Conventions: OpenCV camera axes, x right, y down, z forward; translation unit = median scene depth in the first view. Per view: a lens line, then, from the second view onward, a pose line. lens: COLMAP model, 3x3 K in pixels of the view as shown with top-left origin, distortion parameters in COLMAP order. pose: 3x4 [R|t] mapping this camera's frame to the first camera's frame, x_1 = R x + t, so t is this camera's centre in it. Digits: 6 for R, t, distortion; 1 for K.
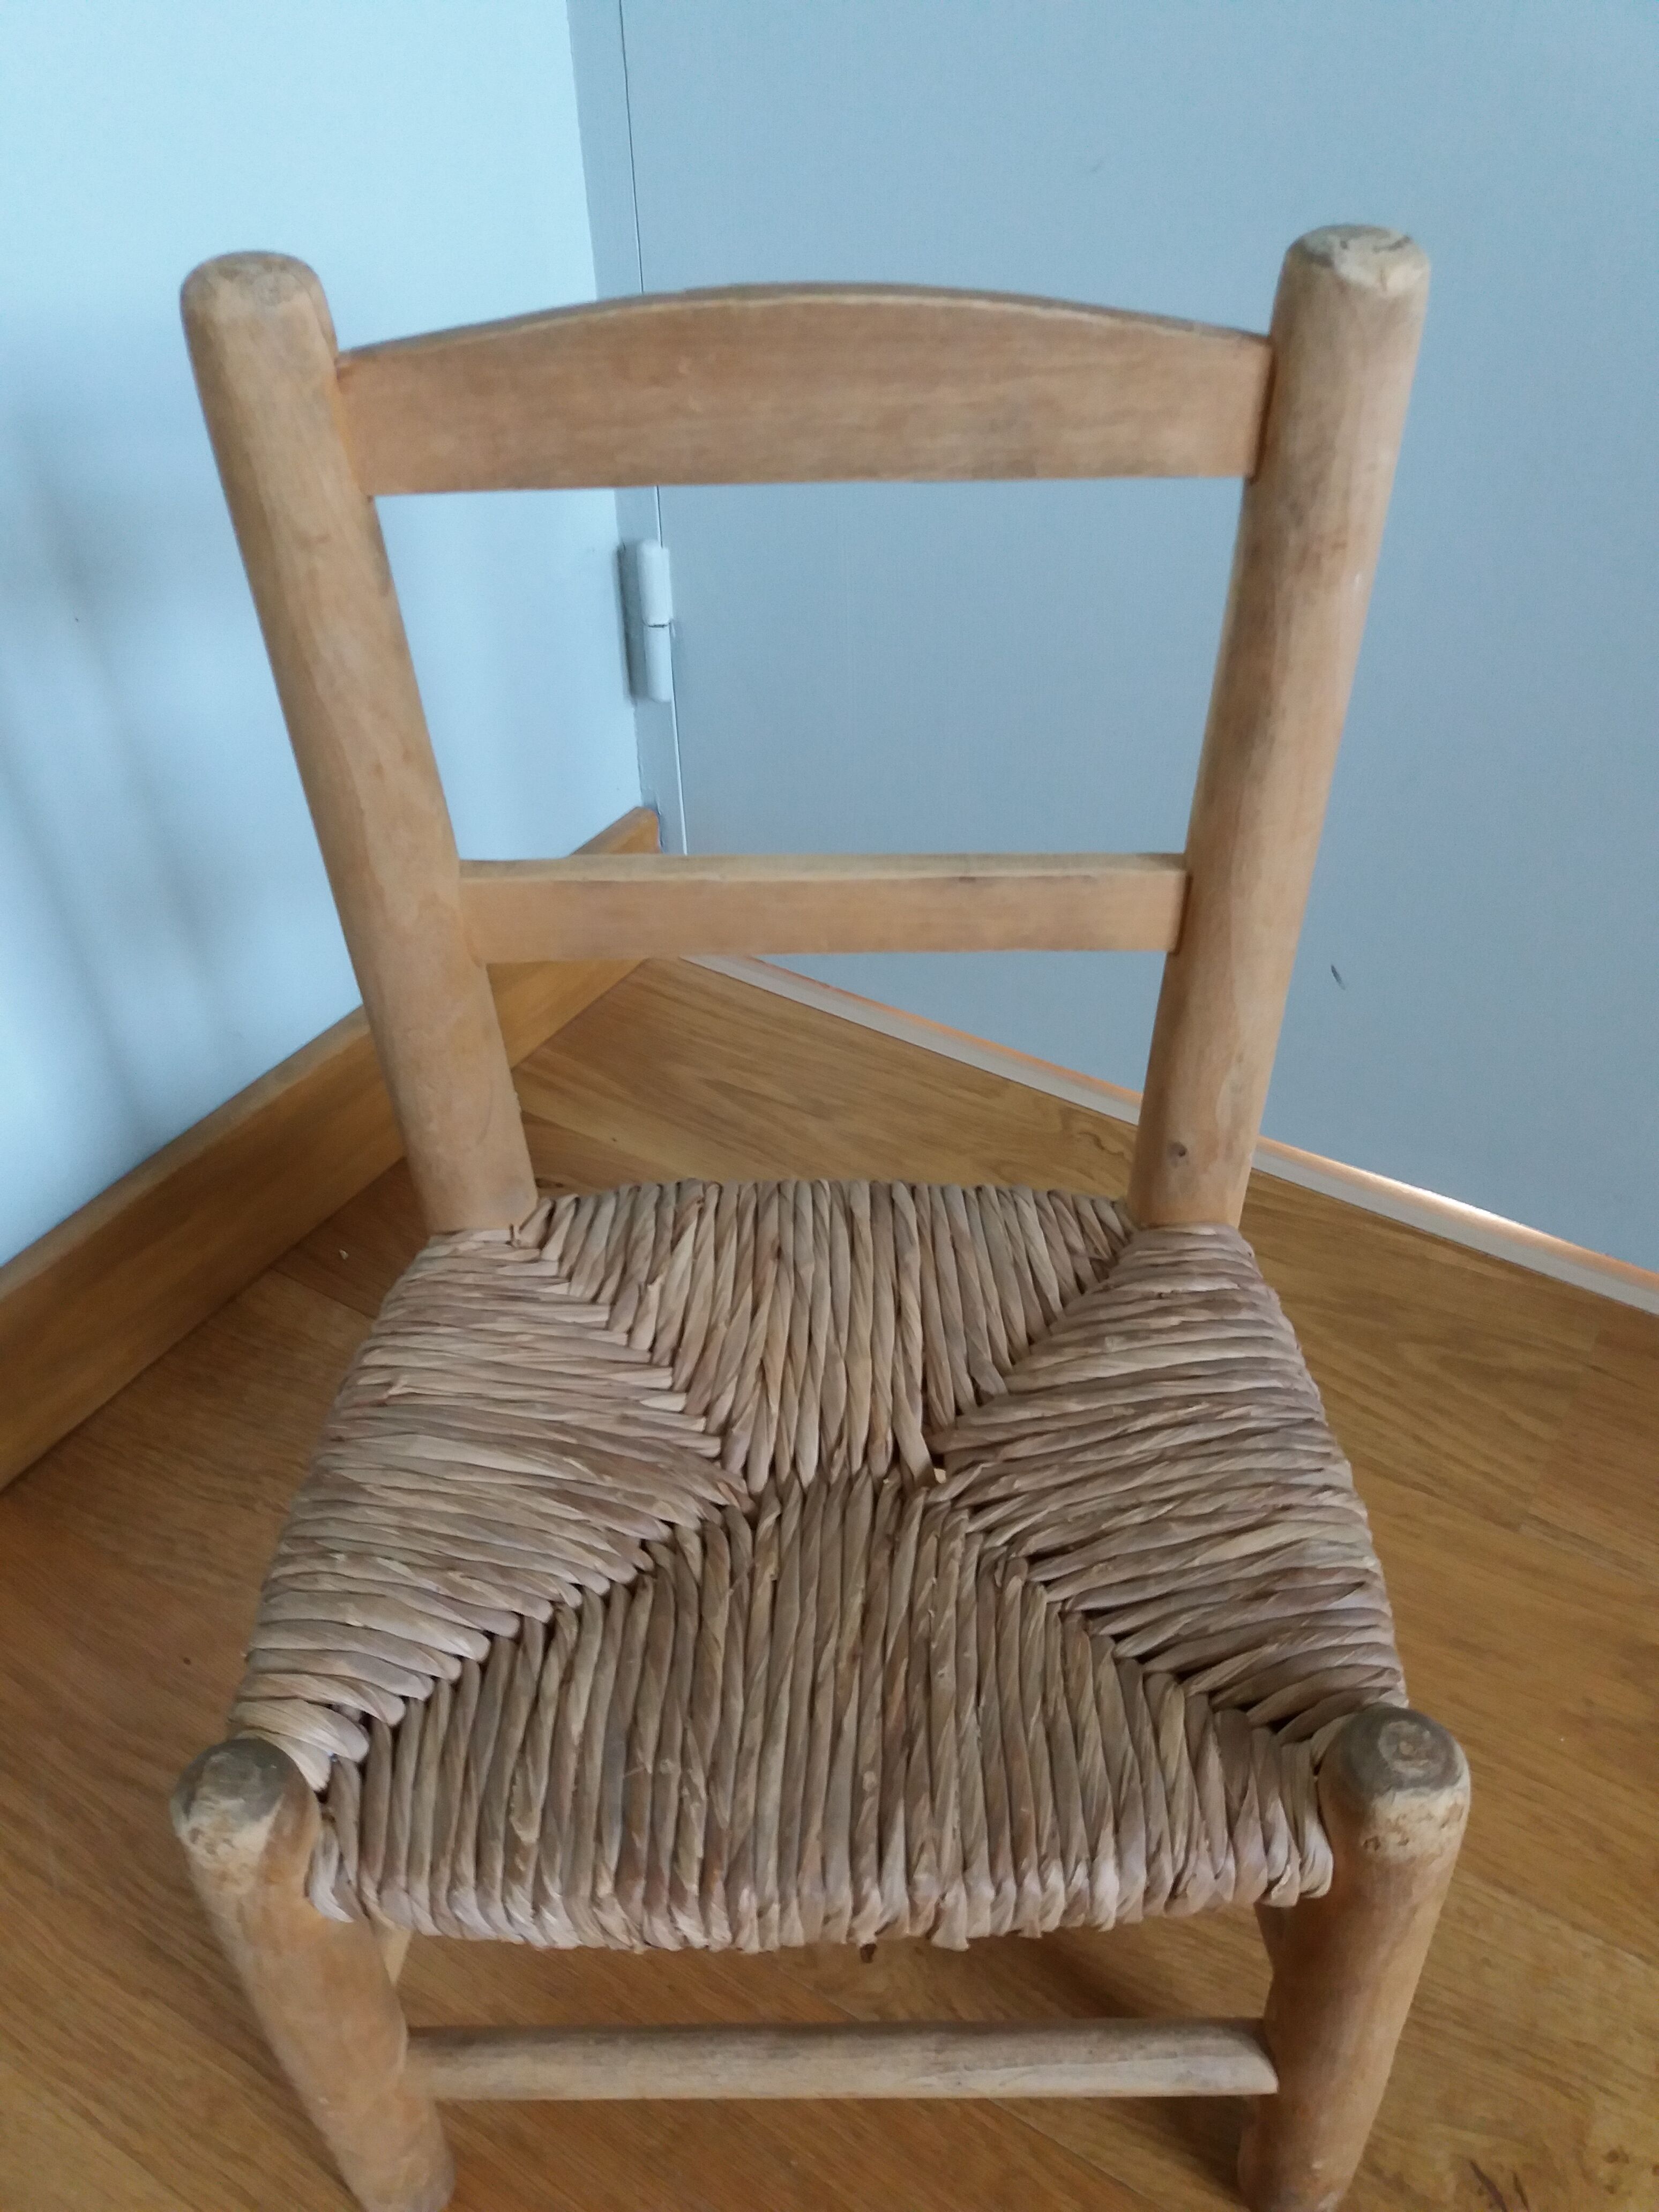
lens RADIAL K [[1771.5, 0, 829.5], [0, 1771.5, 1106.0], [0, 0, 1]] dist [0.047018, -0.016015]
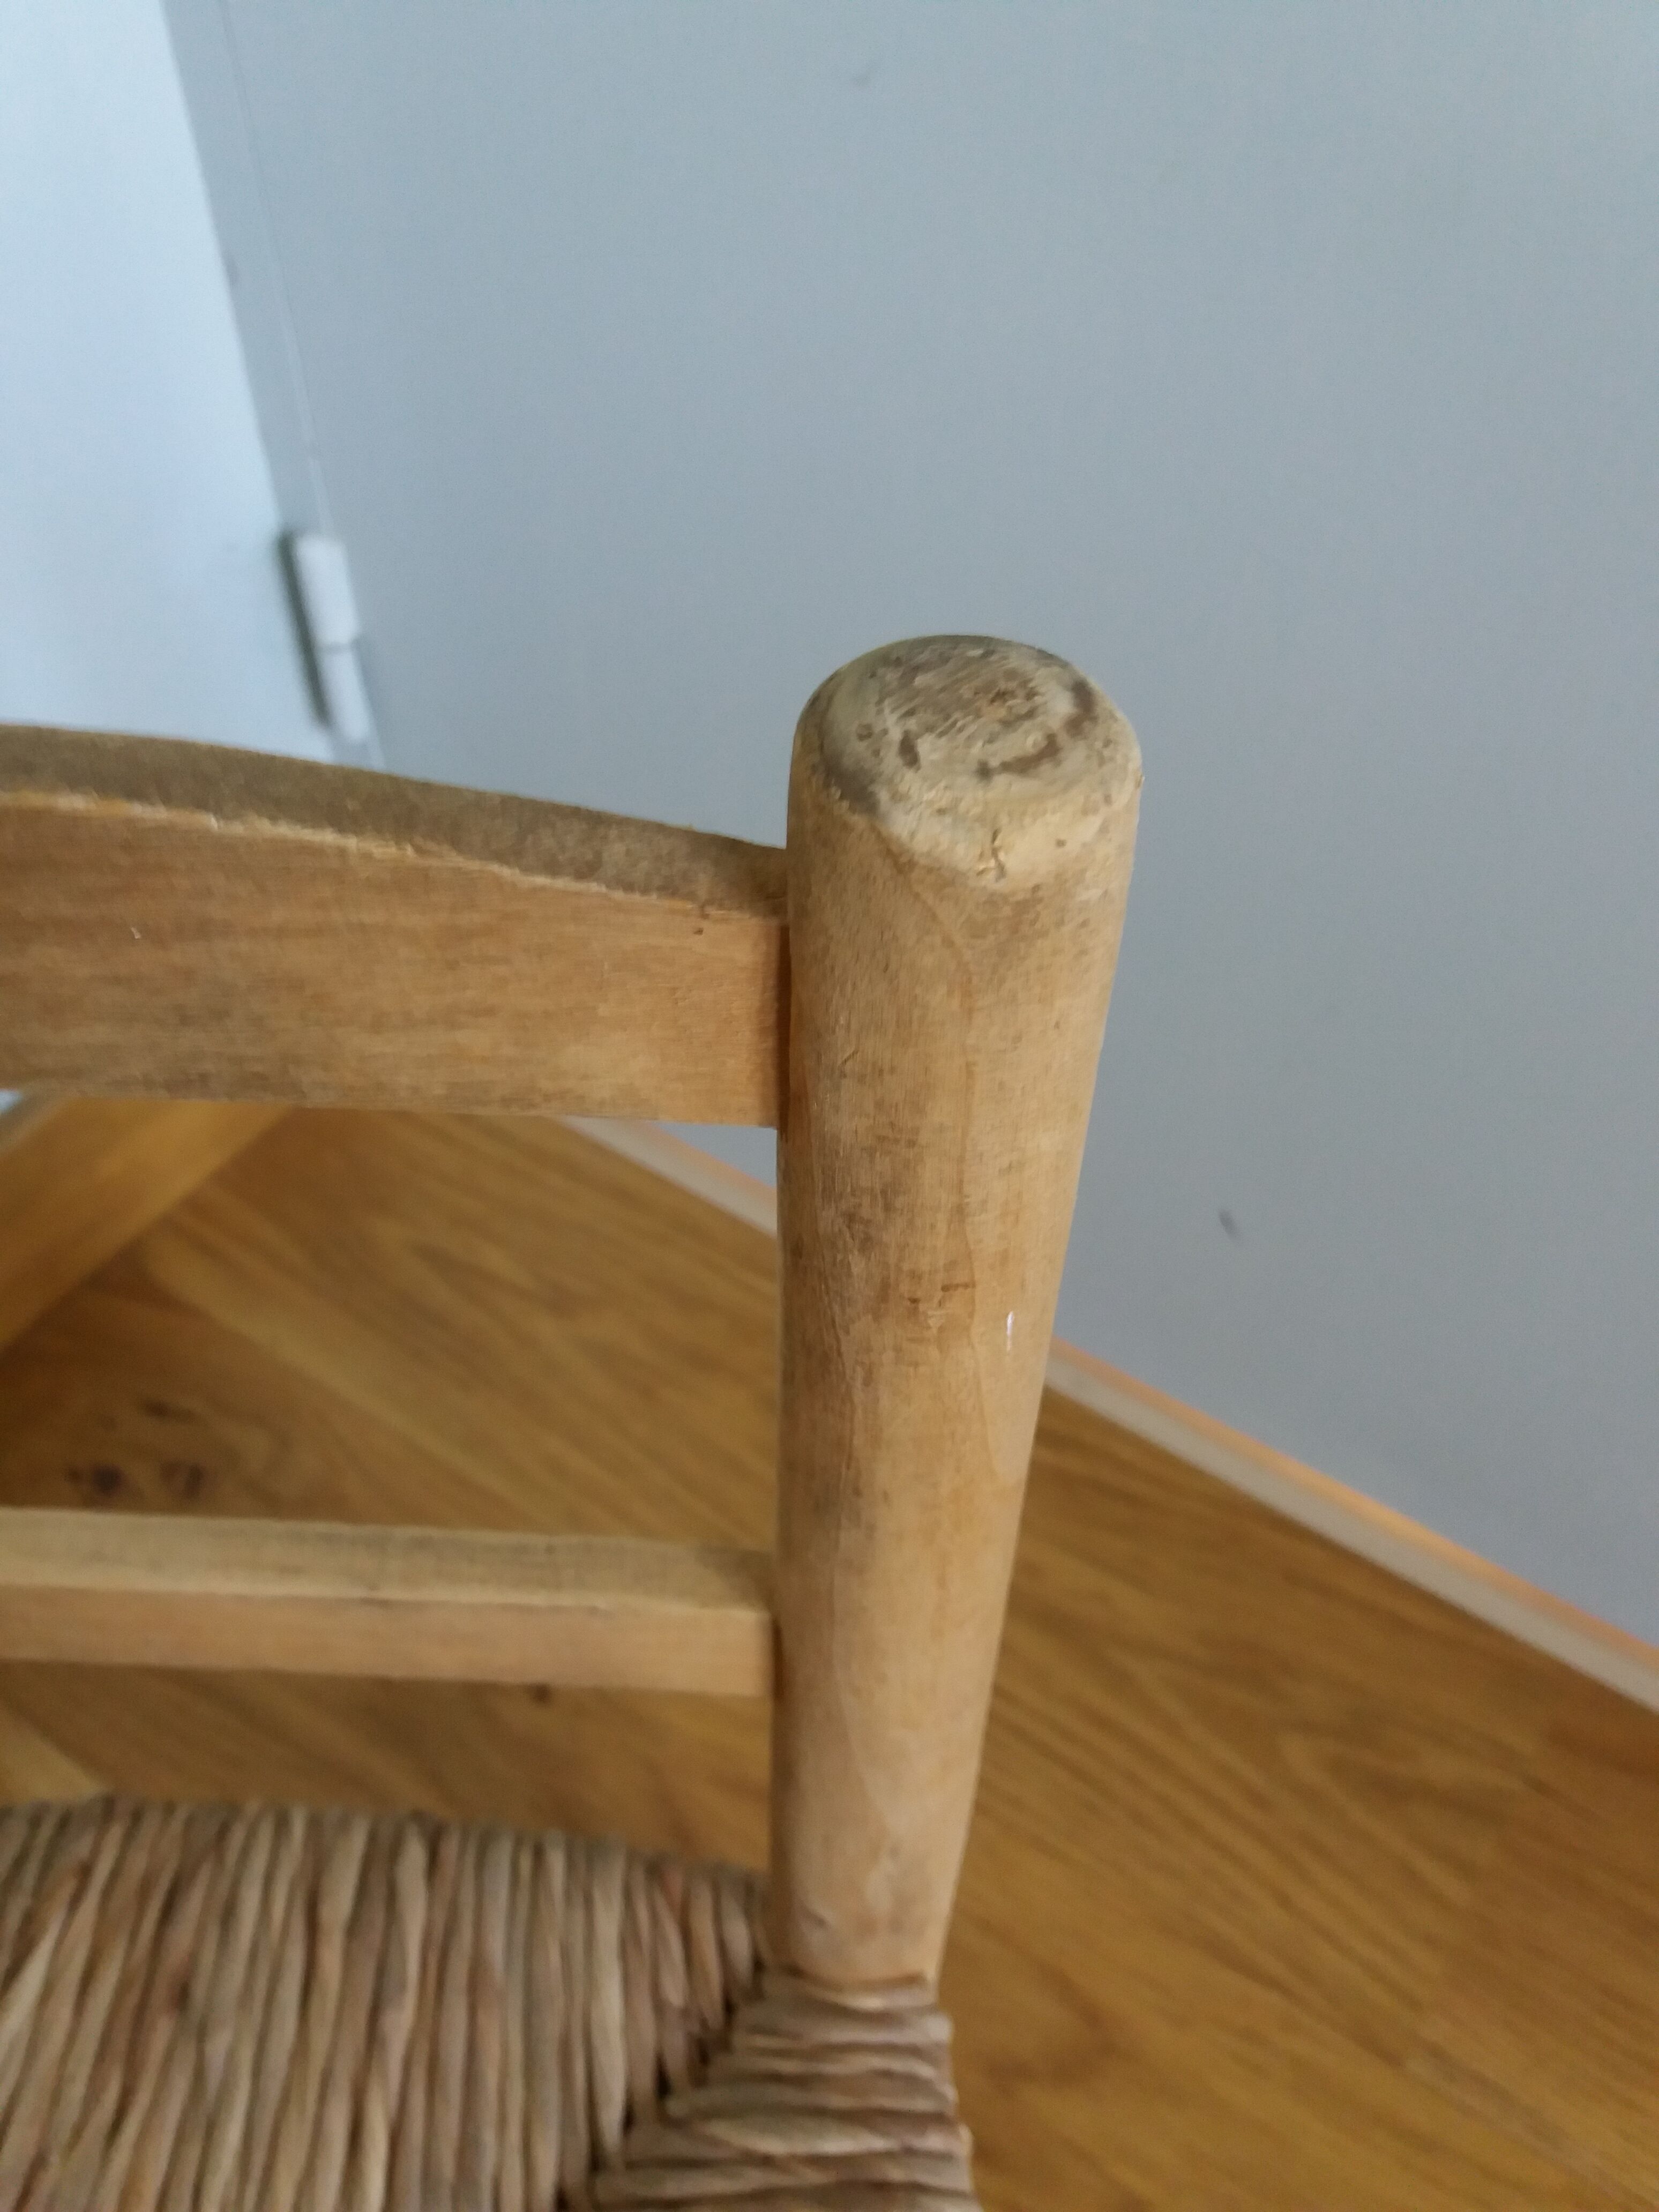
lens RADIAL K [[1843.3, 0, 876.8], [0, 1843.3, 1104.3], [0, 0, 1]] dist [0.025152, -0.018552]
pose [[0.999246, 0.034361, 0.018079, 0.189626], [-0.036366, 0.991395, 0.125753, -0.312869], [-0.013602, -0.126316, 0.991897, 0.398393]]
